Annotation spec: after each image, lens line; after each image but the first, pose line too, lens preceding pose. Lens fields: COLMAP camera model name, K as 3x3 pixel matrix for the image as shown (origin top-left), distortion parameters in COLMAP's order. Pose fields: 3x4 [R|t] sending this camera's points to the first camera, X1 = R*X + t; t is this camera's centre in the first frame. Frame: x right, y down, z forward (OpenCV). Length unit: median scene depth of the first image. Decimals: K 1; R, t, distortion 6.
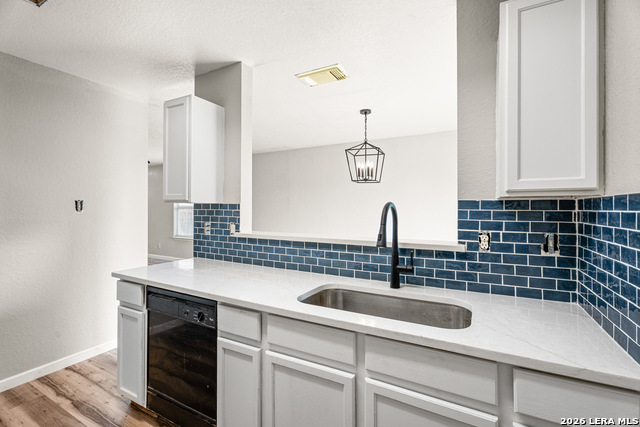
lens RADIAL K [[291.1, 0, 337.2], [0, 291.1, 211.0], [0, 0, 1]] dist [-0.018858, 0.000383]
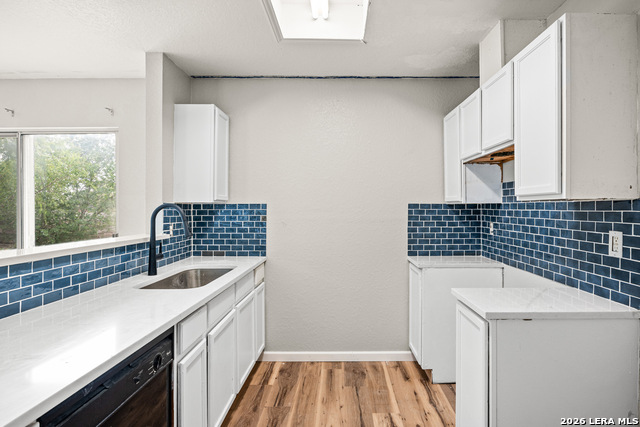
lens RADIAL K [[319.7, 0, 322.9], [0, 319.7, 209.1], [0, 0, 1]] dist [-0.005950, 0.003475]
pose [[-0.421674, 0.000089, 0.906747, -0.930048], [0.008431, 0.999957, 0.003823, -0.003678], [-0.906708, 0.009257, -0.421657, 0.667646]]
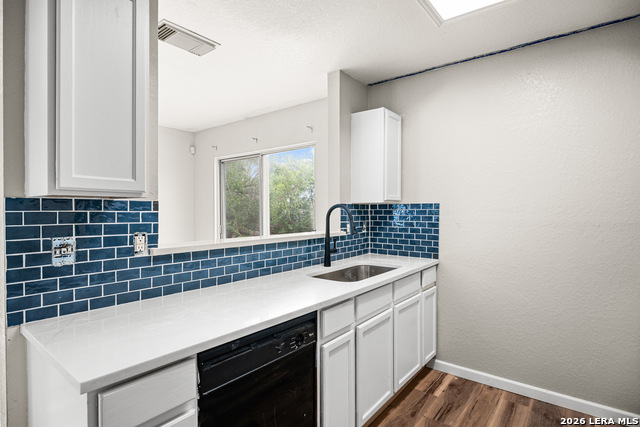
lens RADIAL K [[319.7, 0, 325.3], [0, 319.7, 213.7], [0, 0, 1]] dist [-0.005950, 0.003475]
pose [[0.194879, -0.014747, 0.980716, -0.932105], [0.010621, 0.999860, 0.012924, -0.003262], [-0.980770, 0.007898, 0.195008, 0.518850]]
